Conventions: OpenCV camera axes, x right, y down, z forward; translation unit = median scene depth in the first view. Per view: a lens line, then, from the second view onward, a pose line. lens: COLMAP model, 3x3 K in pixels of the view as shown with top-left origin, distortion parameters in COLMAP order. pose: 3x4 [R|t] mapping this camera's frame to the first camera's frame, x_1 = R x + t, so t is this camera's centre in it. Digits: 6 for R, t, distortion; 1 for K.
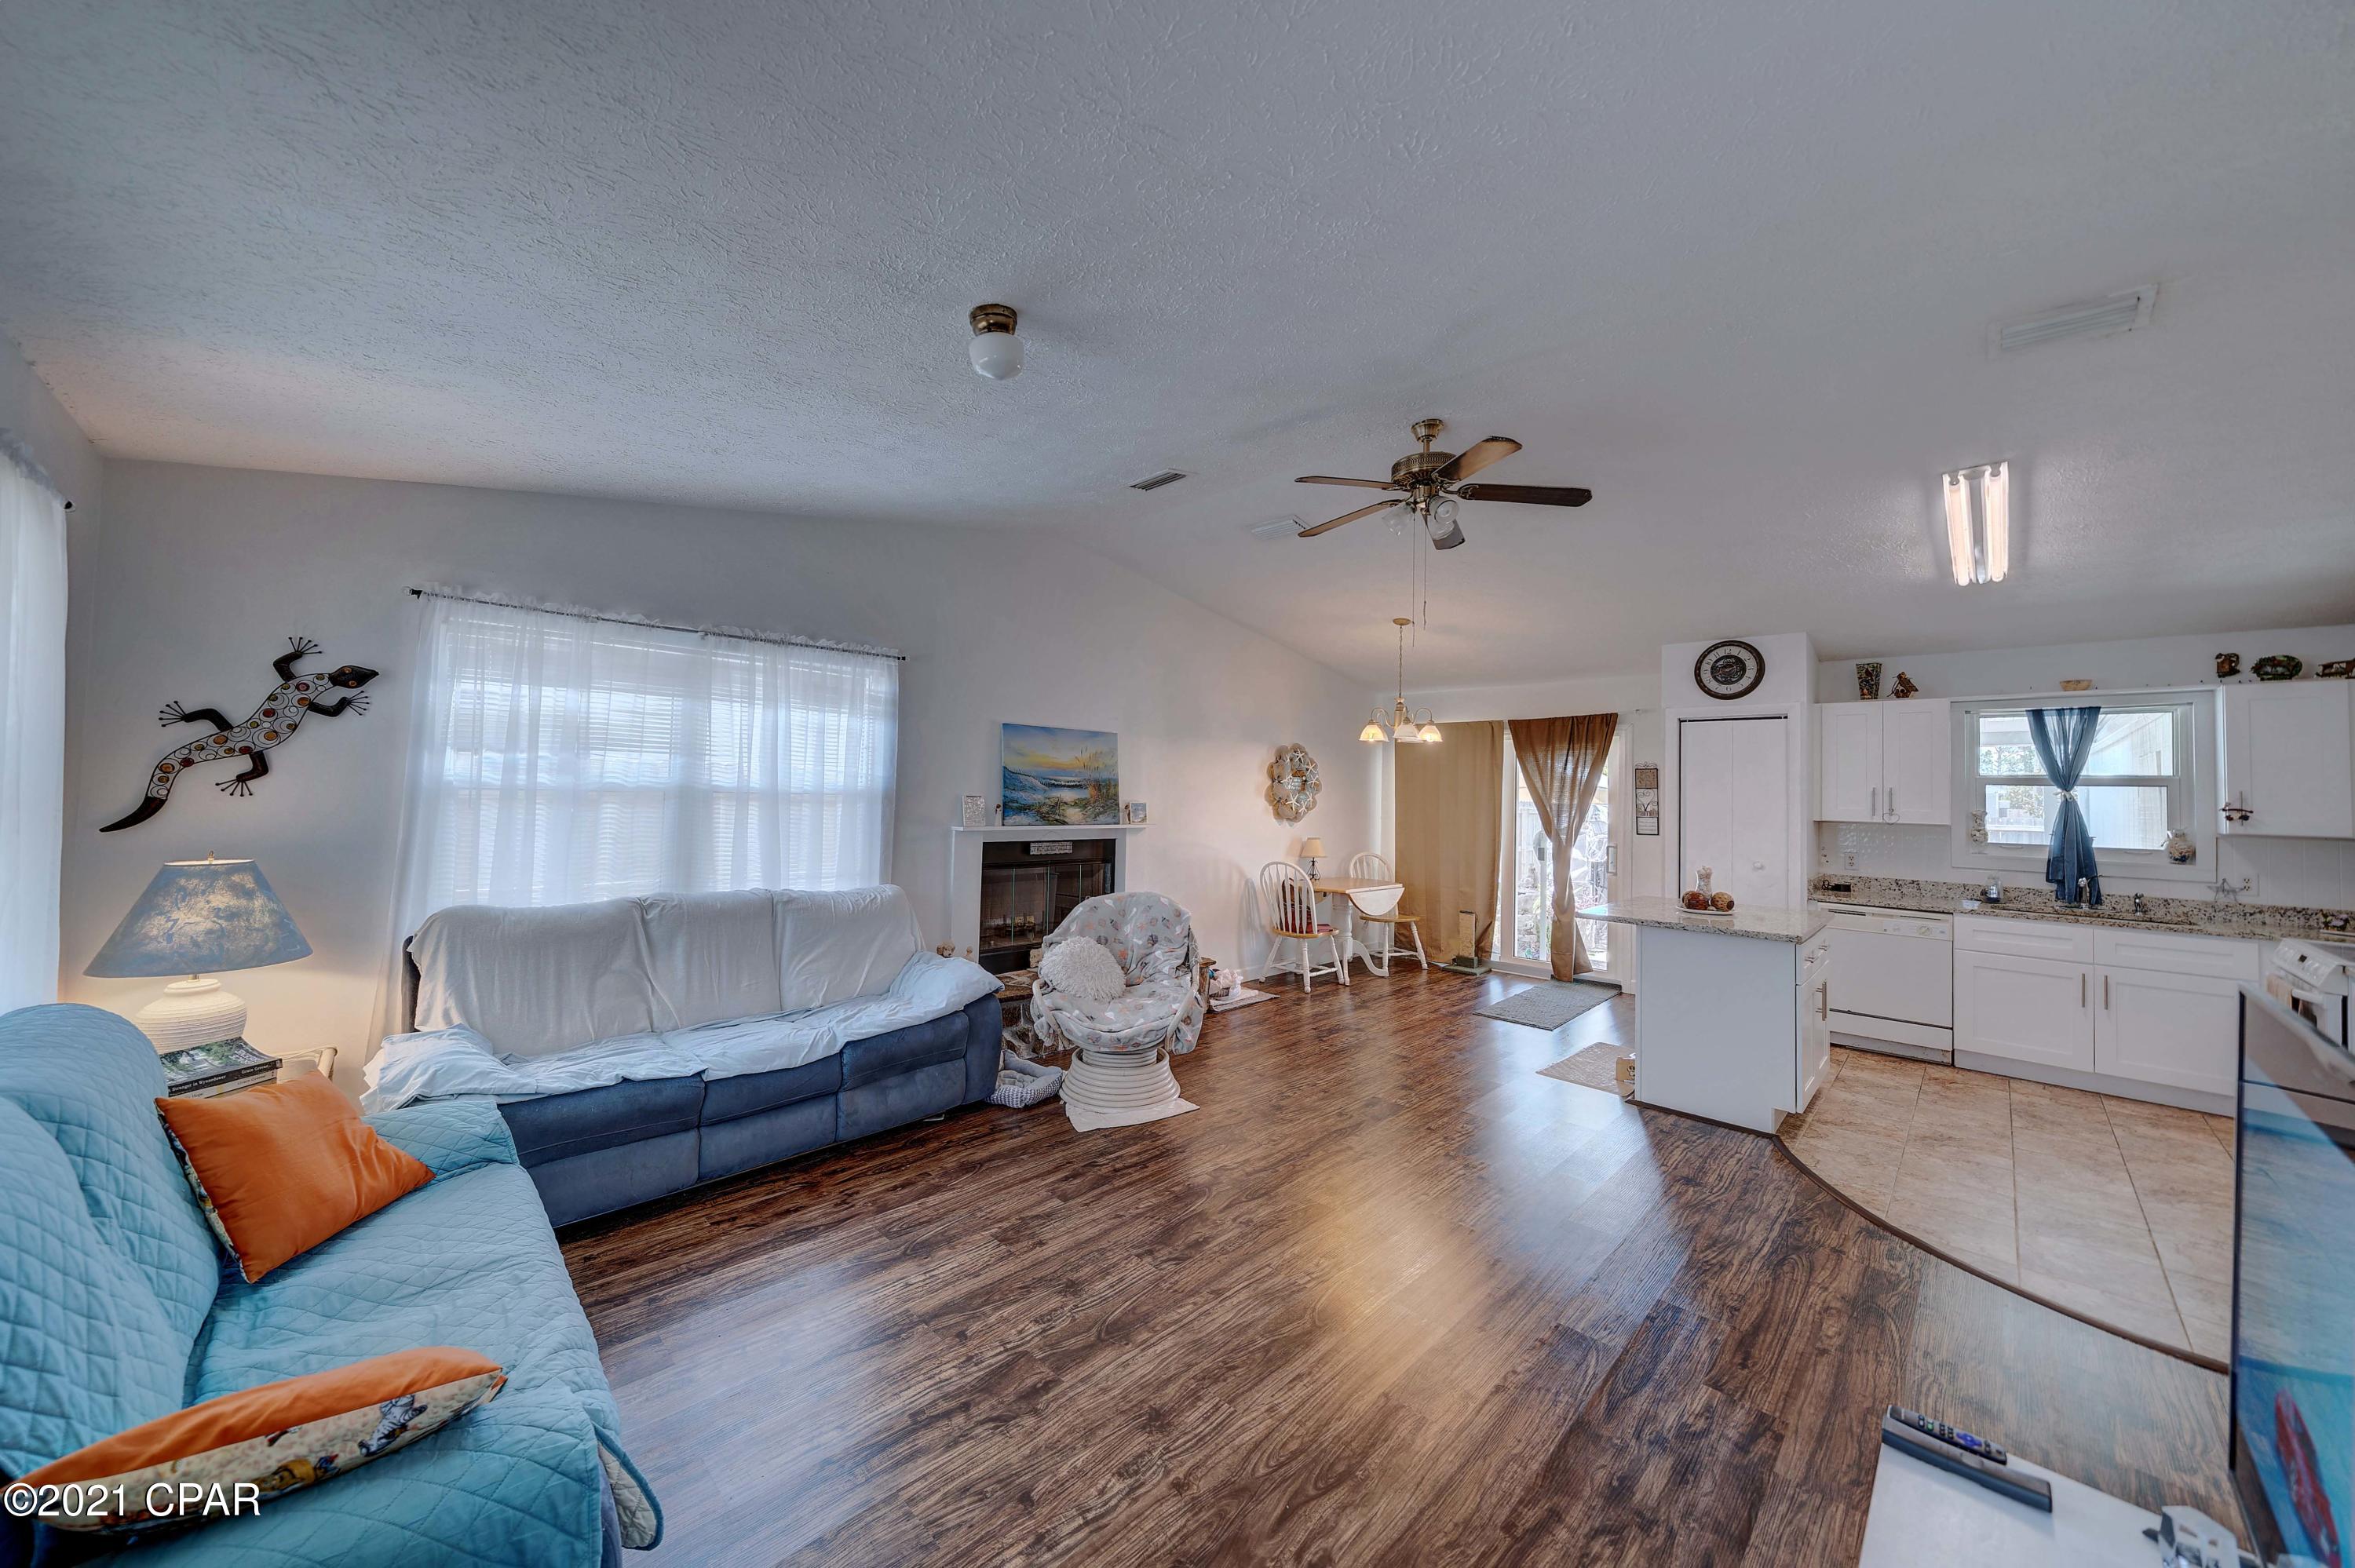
lens RADIAL K [[819.1, 0, 1169.0], [0, 819.1, 772.5], [0, 0, 1]] dist [-0.001196, -0.000005]
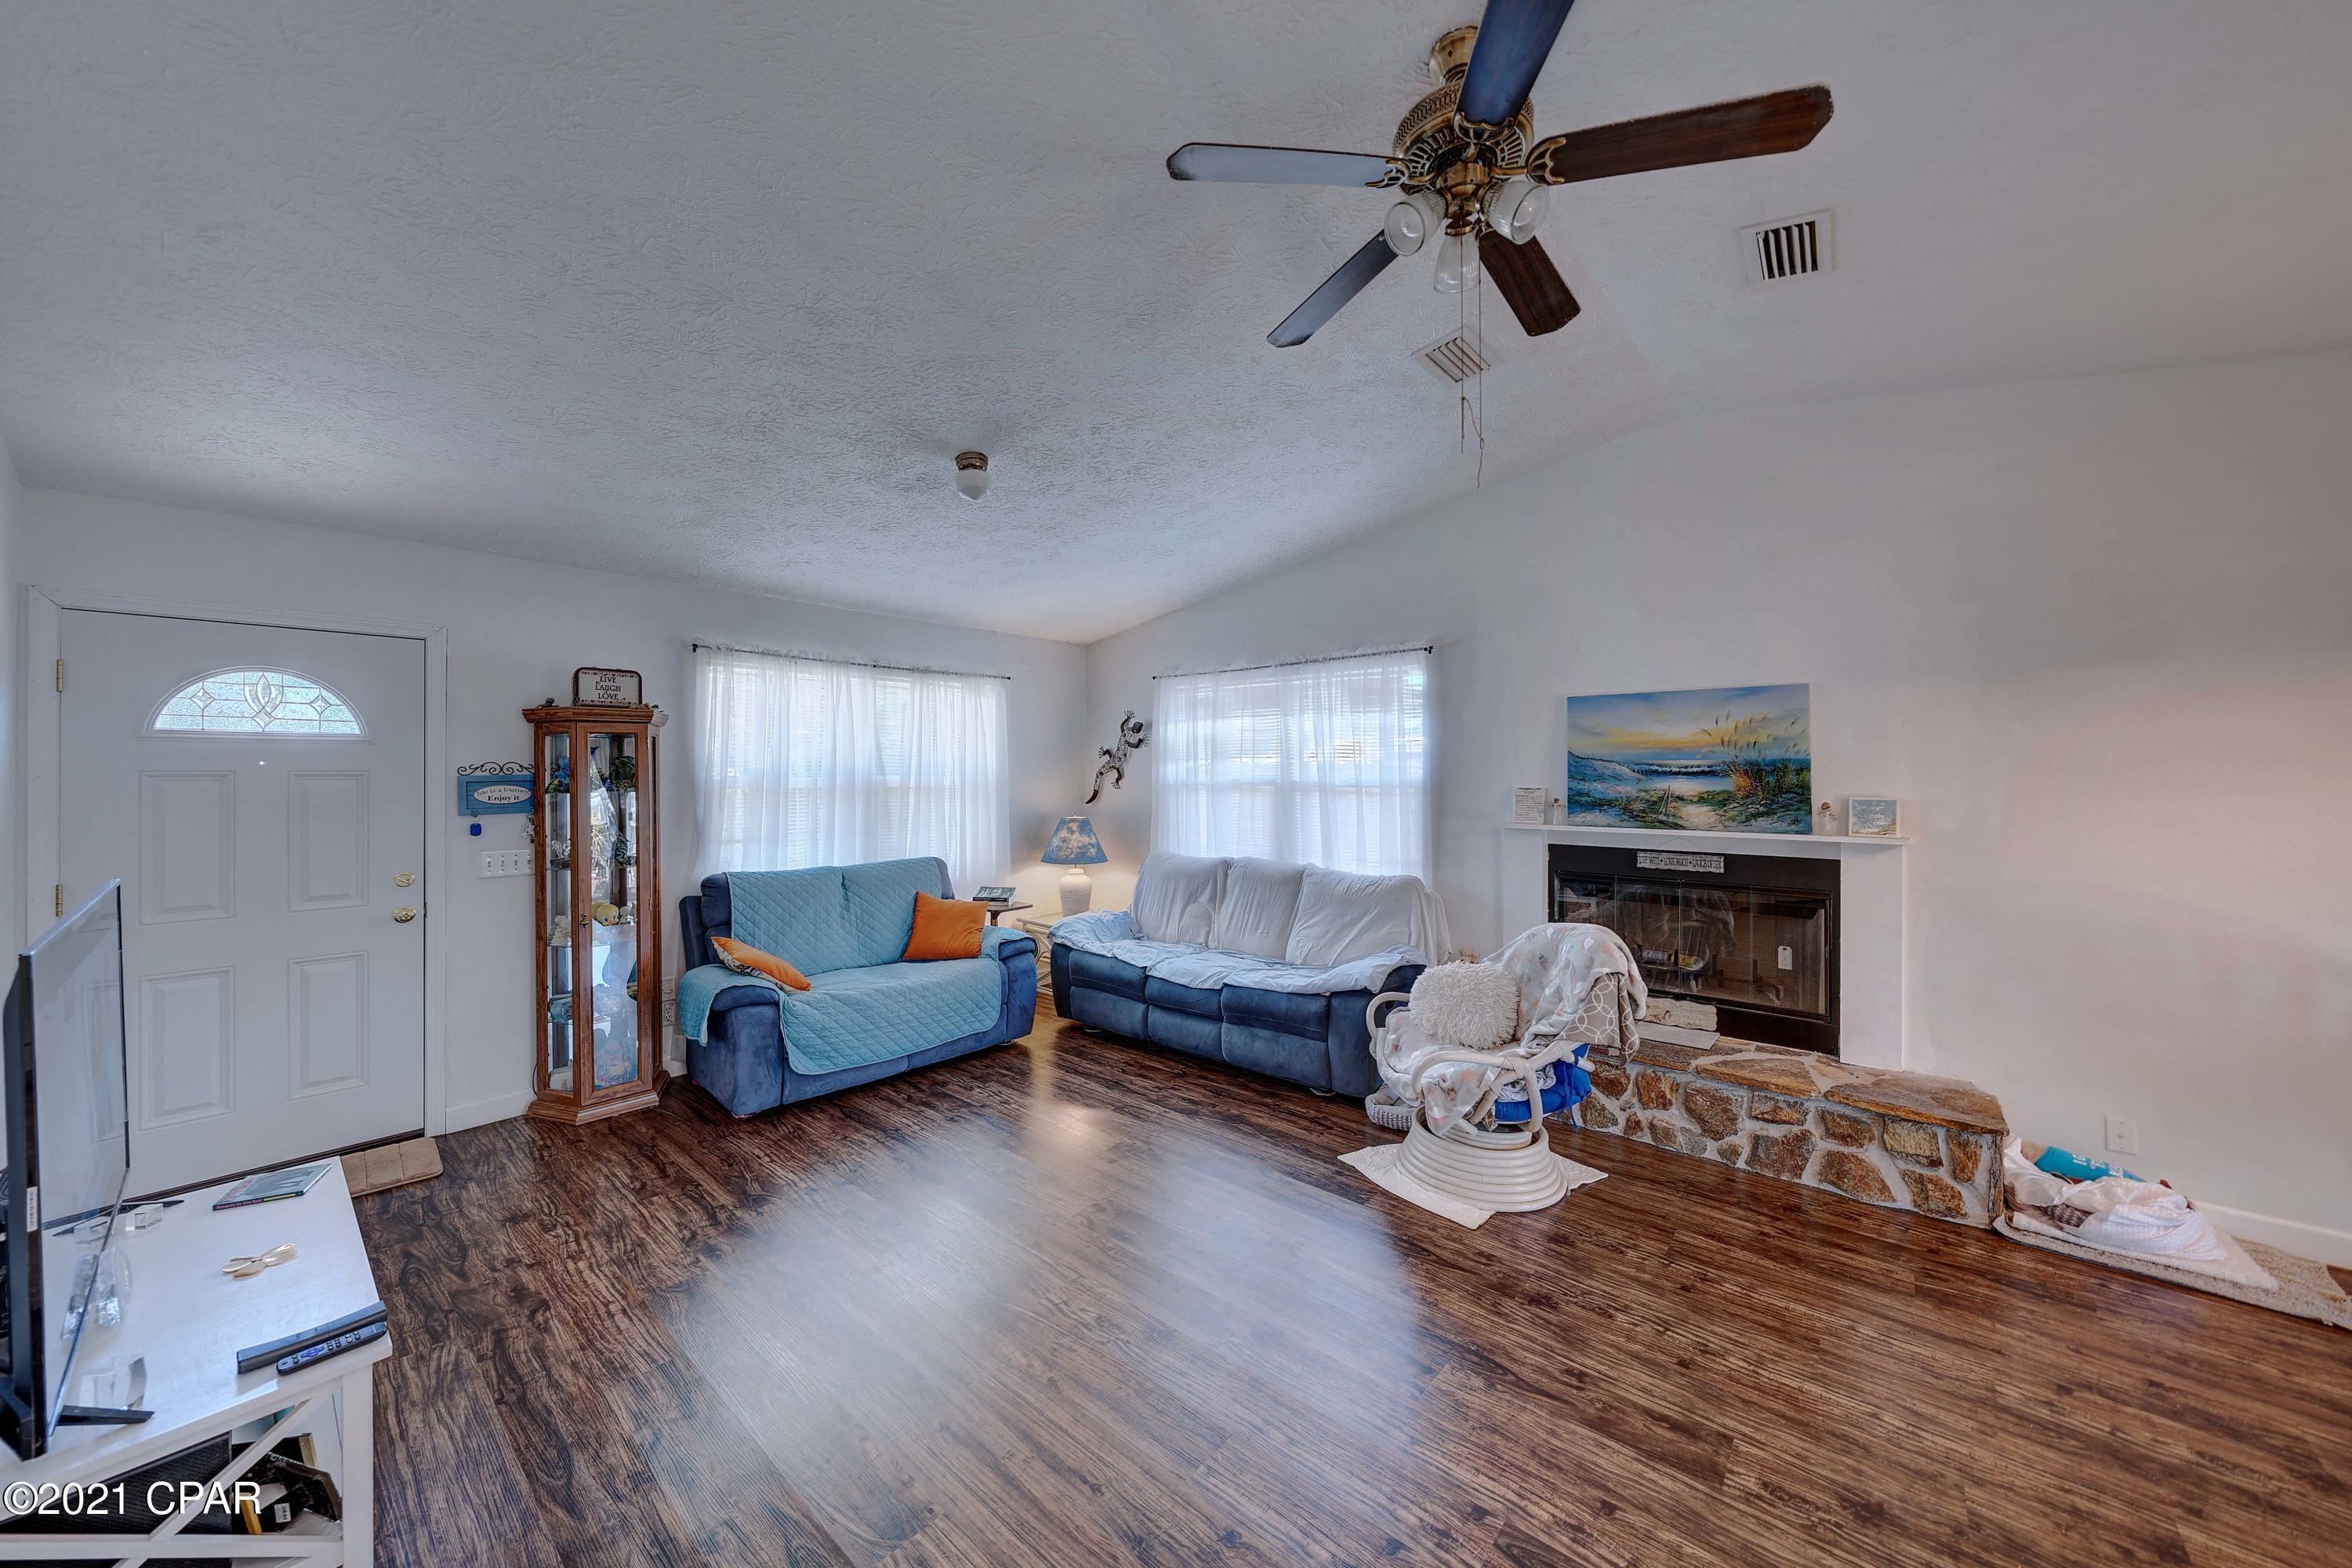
lens RADIAL K [[826.8, 0, 1164.7], [0, 826.8, 776.7], [0, 0, 1]] dist [-0.000934, -0.000010]
pose [[0.067125, -0.022649, -0.997487, 0.572326], [0.023315, 0.999505, -0.021126, 0.025373], [0.997472, -0.021839, 0.067620, 0.547280]]
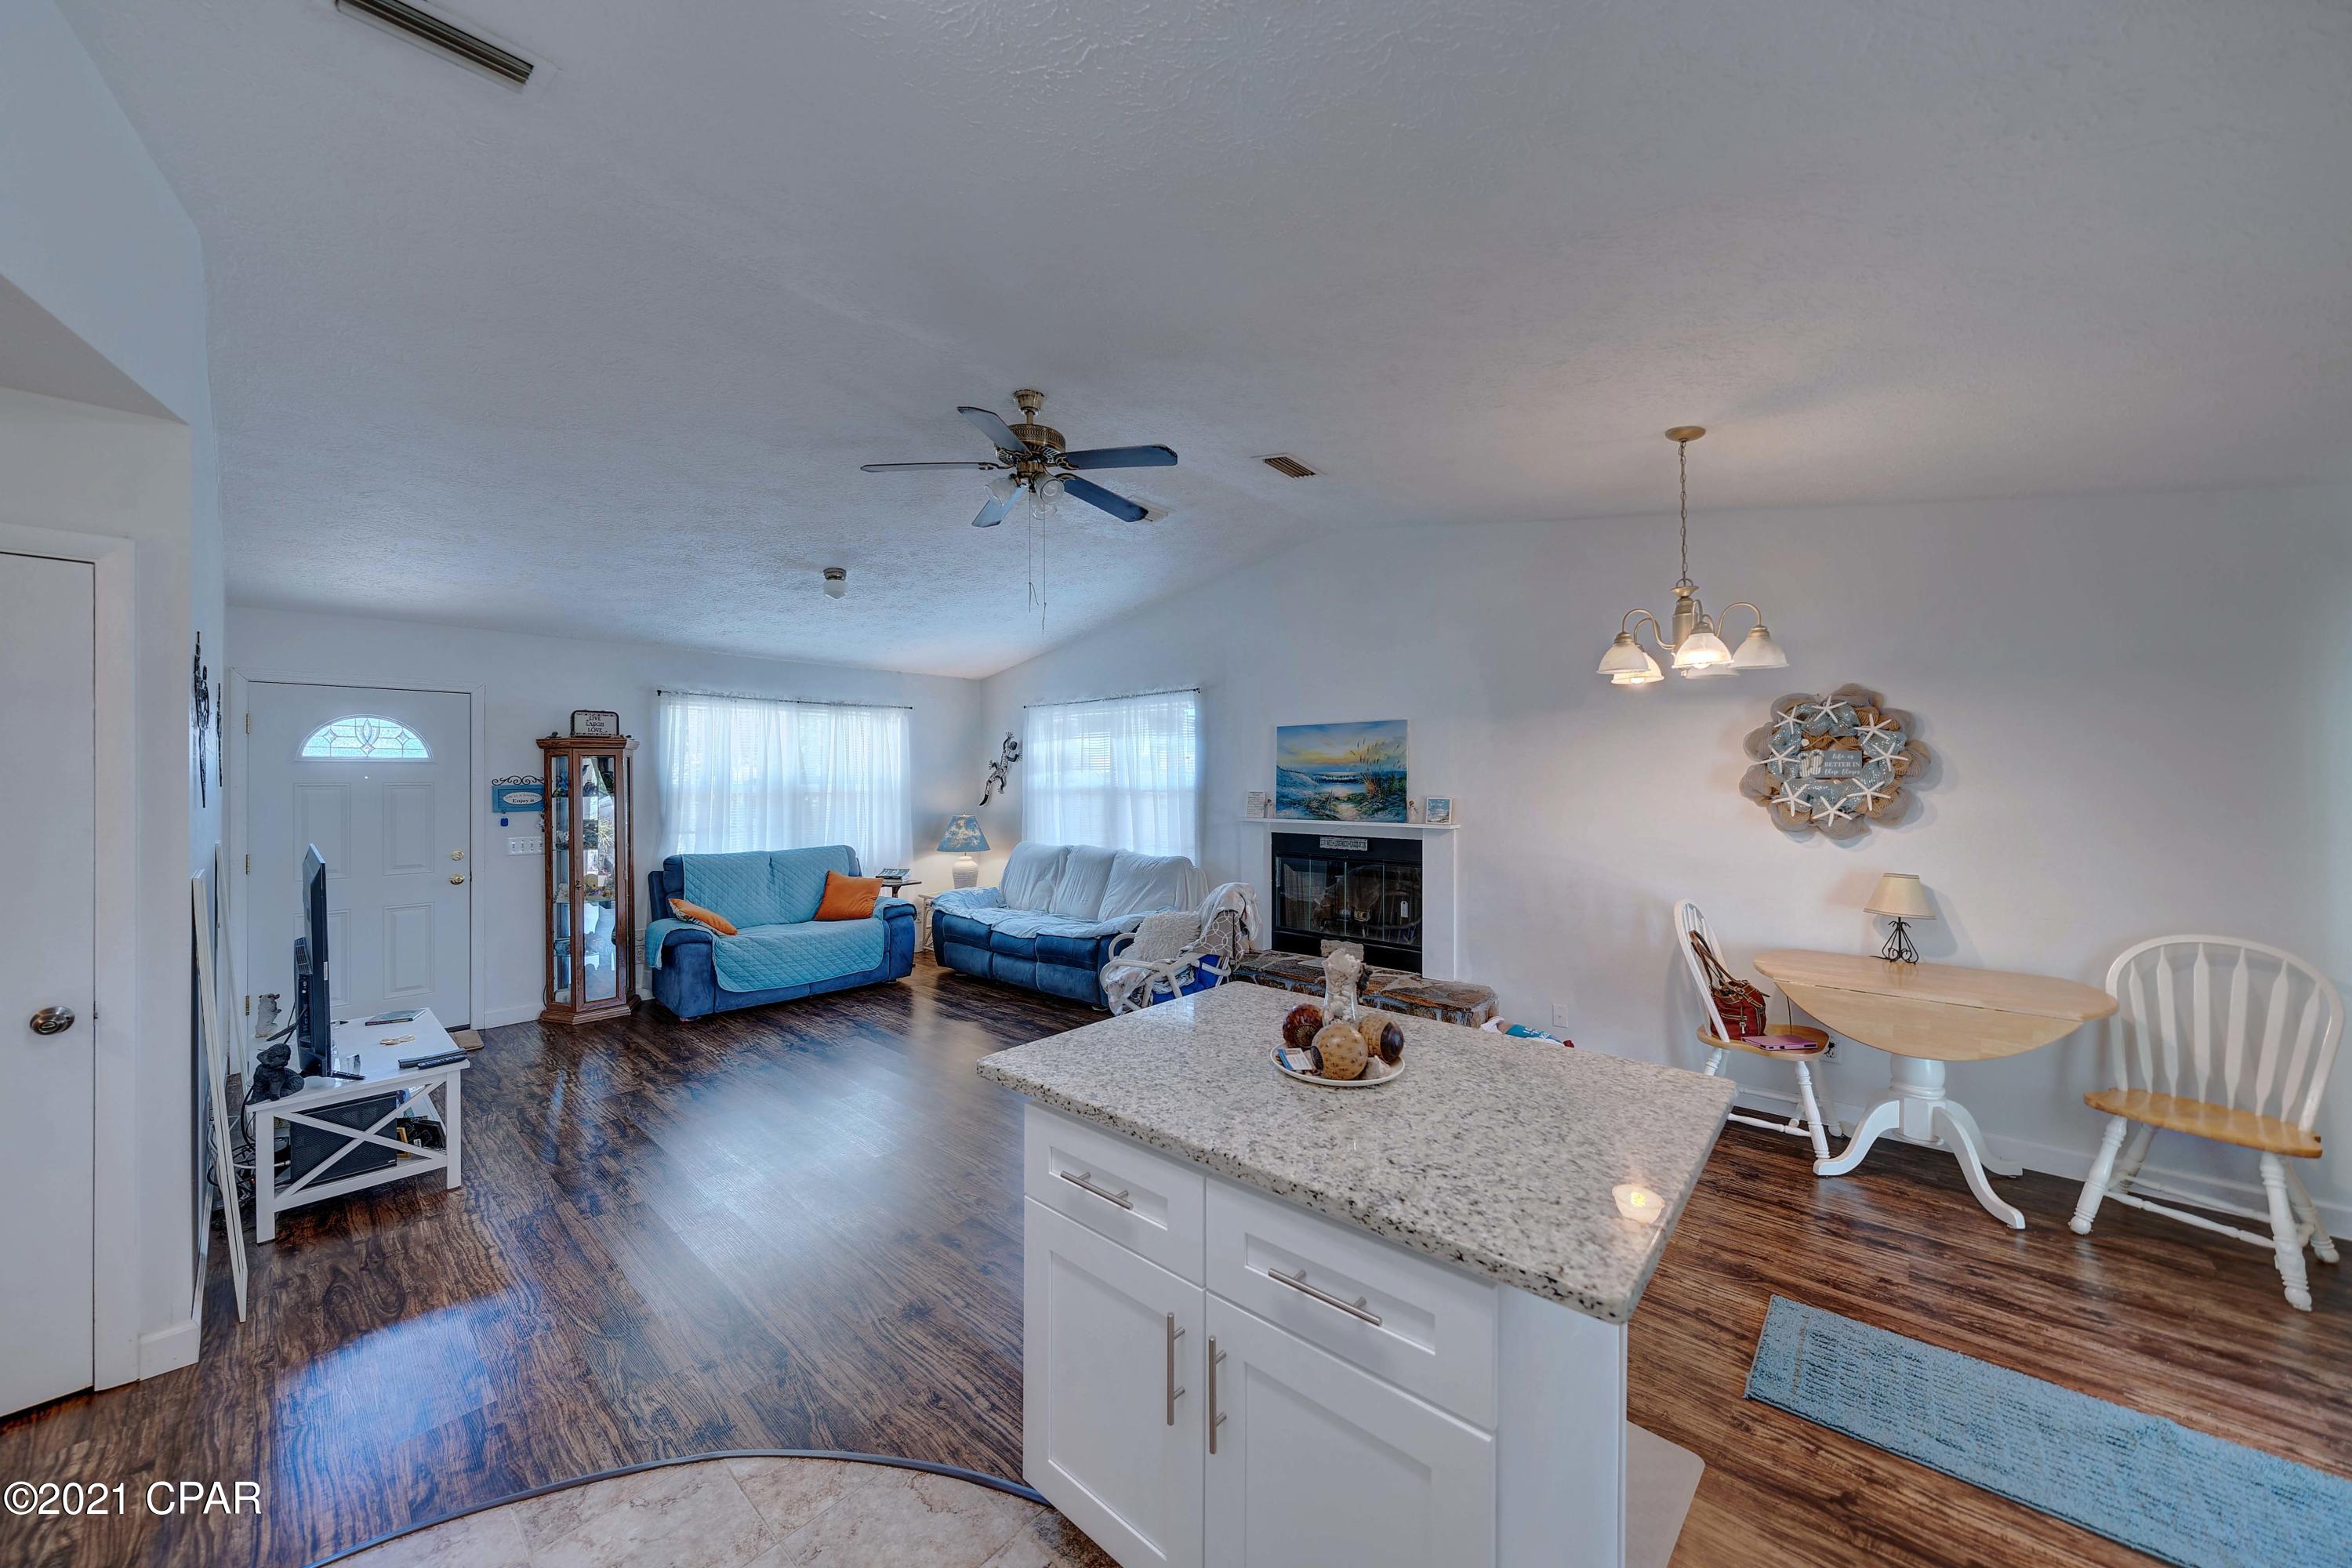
lens RADIAL K [[824.7, 0, 1164.7], [0, 824.7, 780.3], [0, 0, 1]] dist [0.000379, -0.000002]
pose [[0.053071, -0.025330, -0.998269, 0.906203], [0.026002, 0.999374, -0.023976, 0.035745], [0.998252, -0.024685, 0.053696, 0.779694]]
